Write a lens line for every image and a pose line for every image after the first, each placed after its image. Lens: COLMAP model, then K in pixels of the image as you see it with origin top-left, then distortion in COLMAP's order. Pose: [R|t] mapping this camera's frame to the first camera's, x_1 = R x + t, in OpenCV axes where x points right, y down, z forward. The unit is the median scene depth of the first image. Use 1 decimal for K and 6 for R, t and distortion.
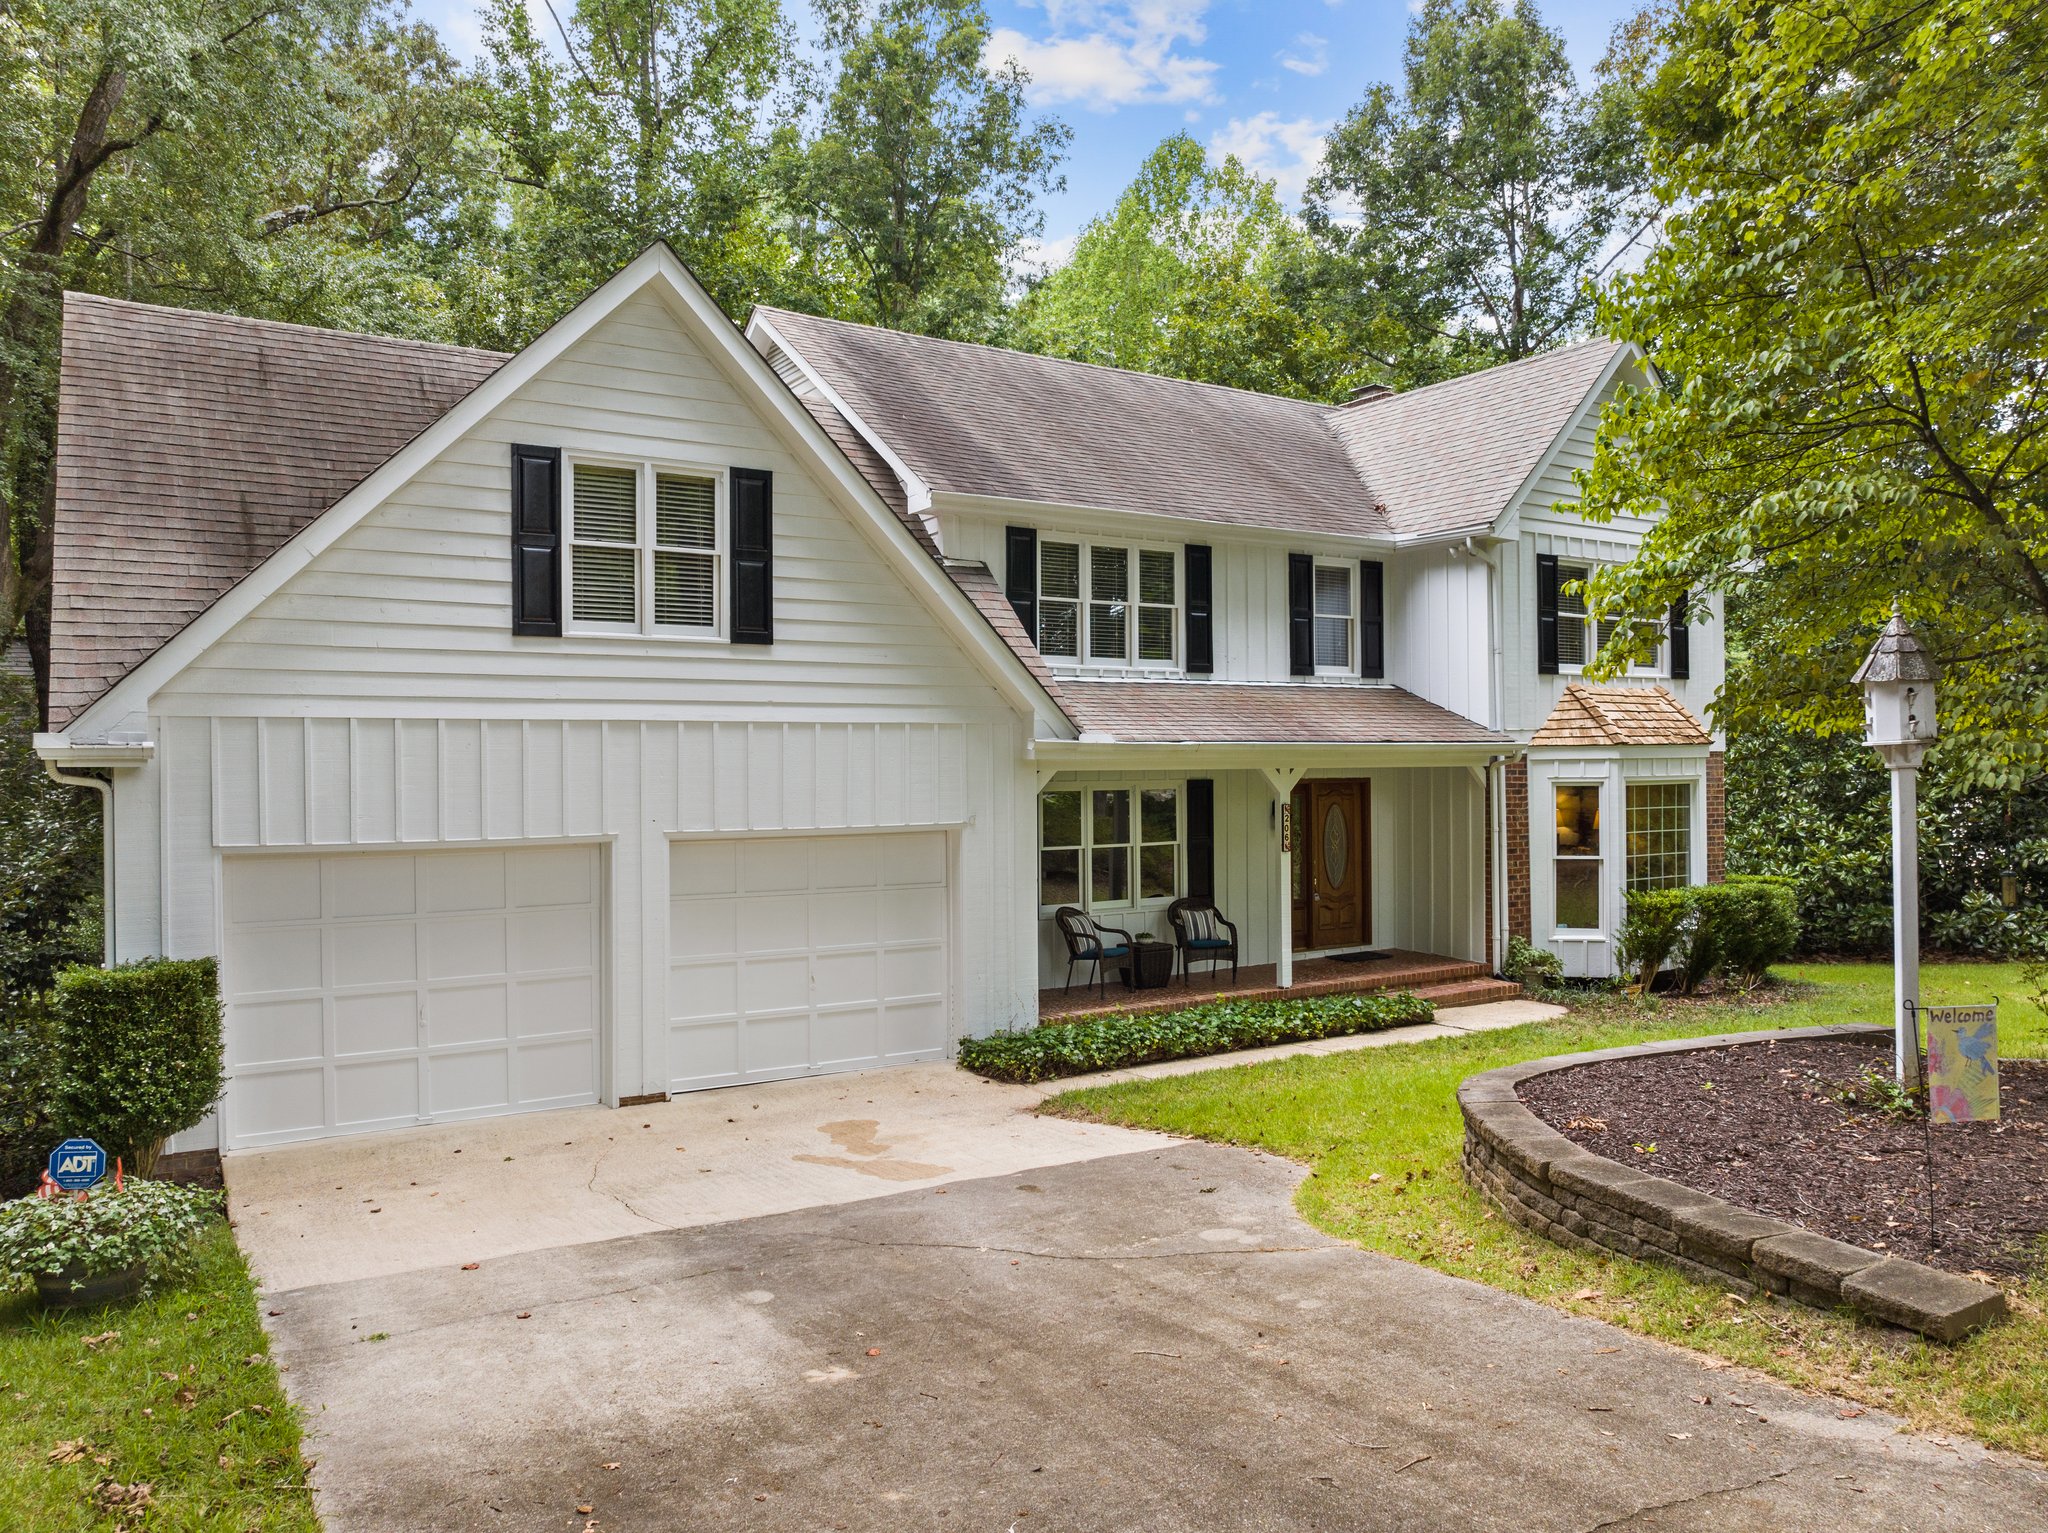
lens RADIAL K [[1437.0, 0, 1024.1], [0, 1437.0, 760.3], [0, 0, 1]] dist [-0.039819, -0.002067]
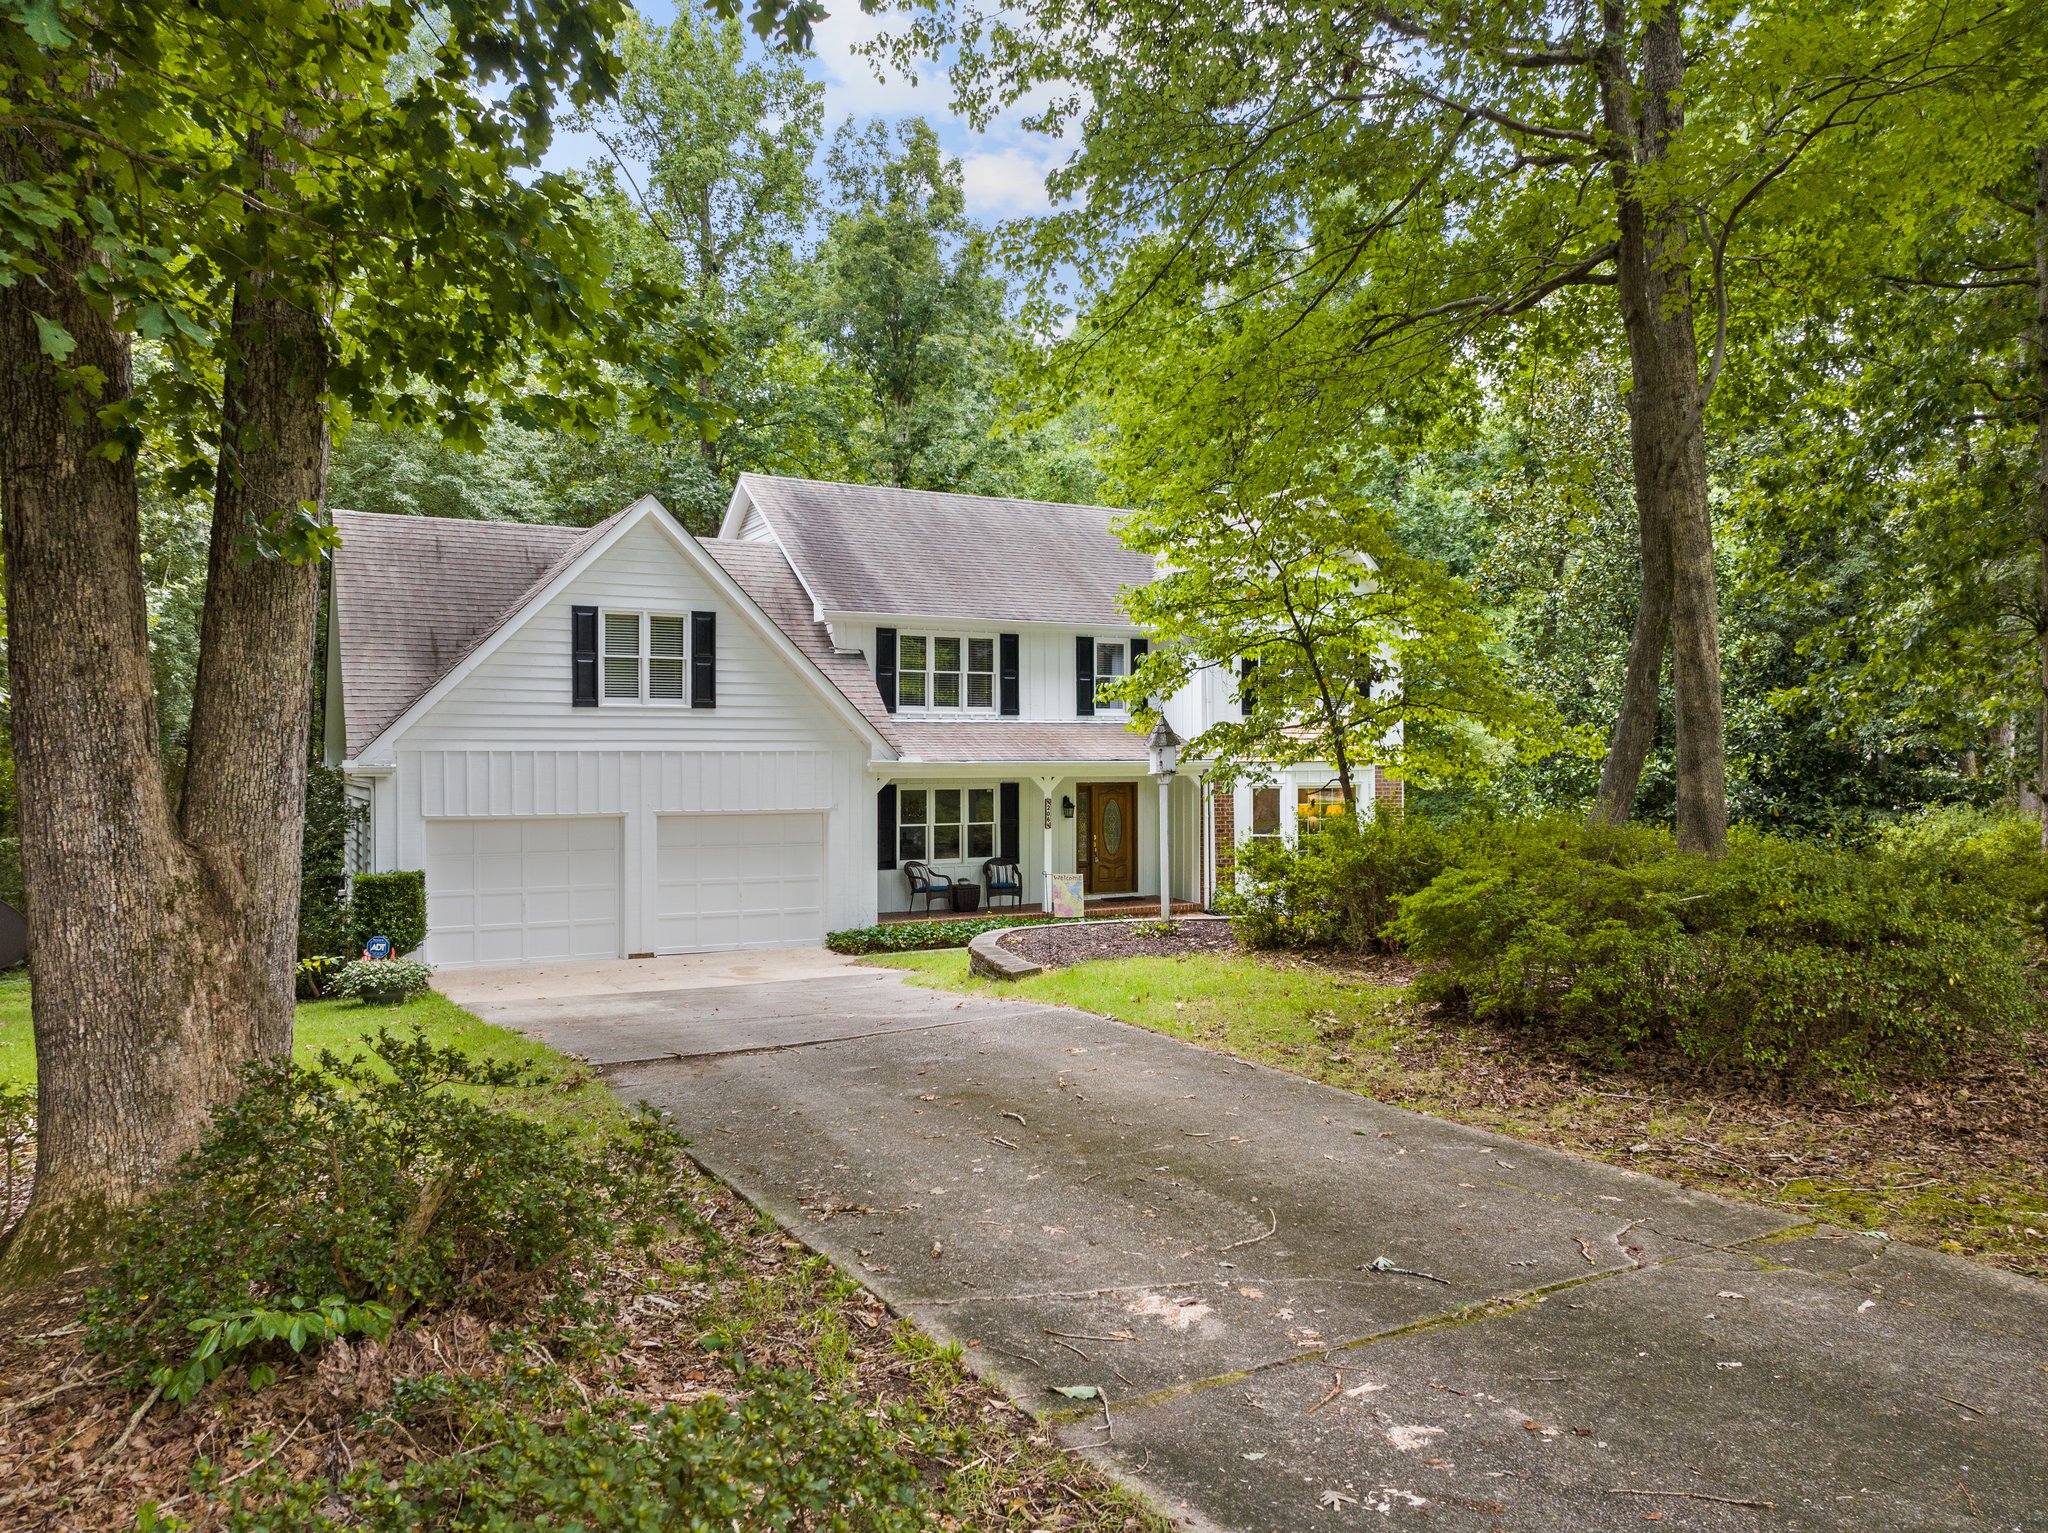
lens RADIAL K [[1421.5, 0, 1032.2], [0, 1421.5, 758.3], [0, 0, 1]] dist [-0.044101, -0.001401]
pose [[0.998064, 0.004652, -0.062022, 0.249996], [-0.004543, 0.999988, 0.001890, -0.017154], [0.062031, -0.001605, 0.998073, -0.567914]]
